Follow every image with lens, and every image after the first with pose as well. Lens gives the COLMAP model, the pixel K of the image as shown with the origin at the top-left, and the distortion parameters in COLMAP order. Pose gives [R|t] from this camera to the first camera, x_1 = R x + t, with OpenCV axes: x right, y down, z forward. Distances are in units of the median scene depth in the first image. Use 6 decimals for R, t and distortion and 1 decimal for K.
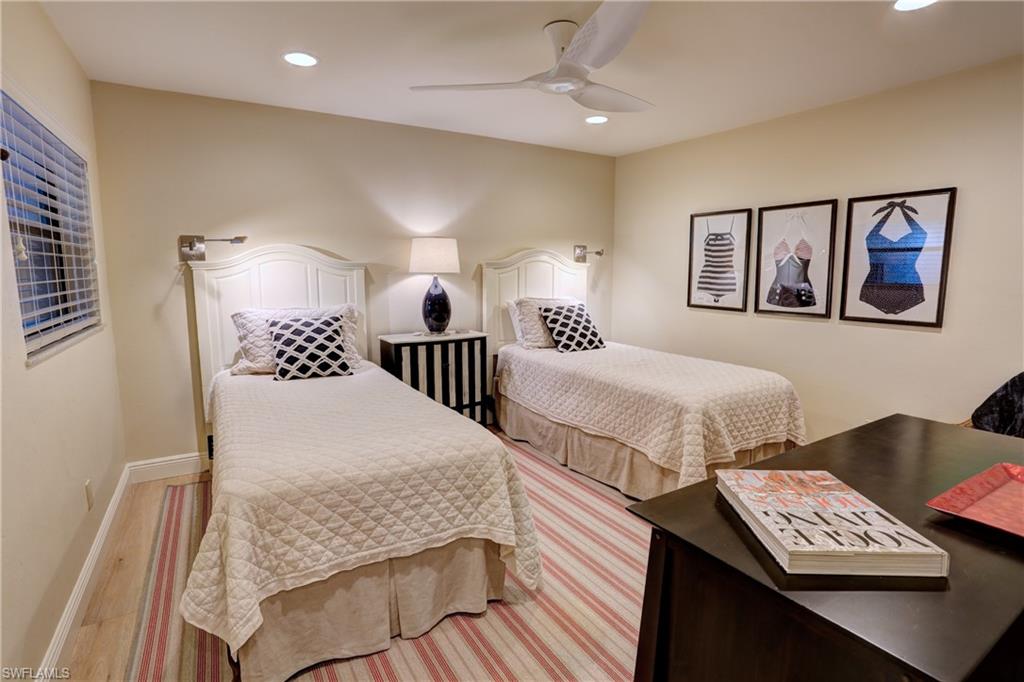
lens RADIAL K [[509.8, 0, 512.0], [0, 509.8, 341.0], [0, 0, 1]] dist [-0.068385, 0.022343]
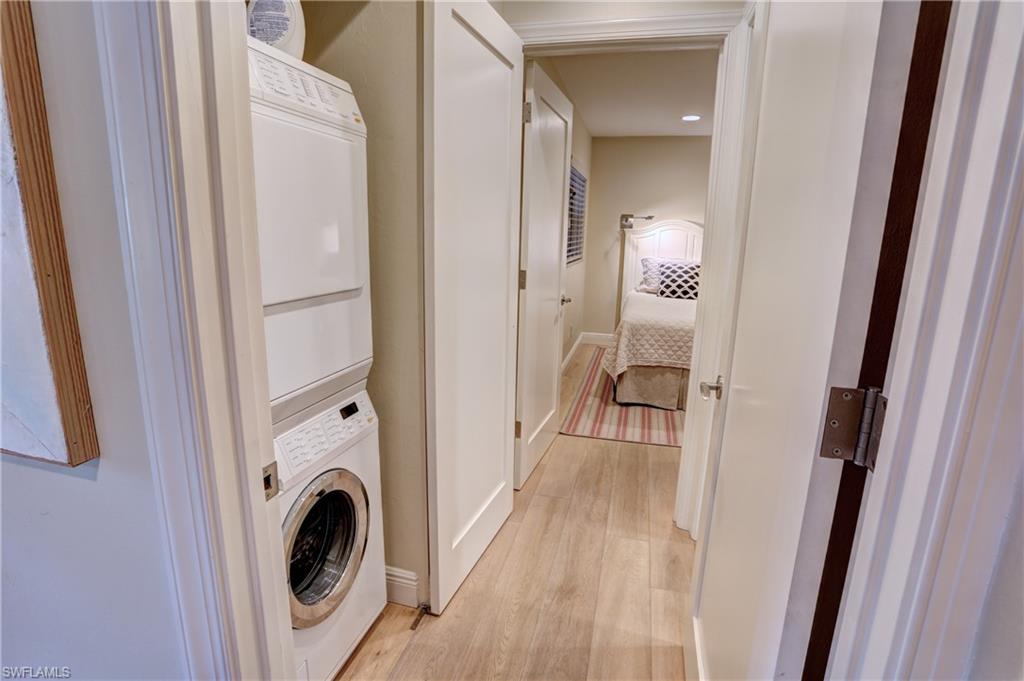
lens RADIAL K [[509.8, 0, 512.0], [0, 509.8, 340.5], [0, 0, 1]] dist [-0.068385, 0.022343]
pose [[0.704953, 0.166587, -0.689413, 0.435320], [-0.120185, 0.986026, 0.115365, 0.084938], [0.698997, 0.001530, 0.715123, -0.657780]]
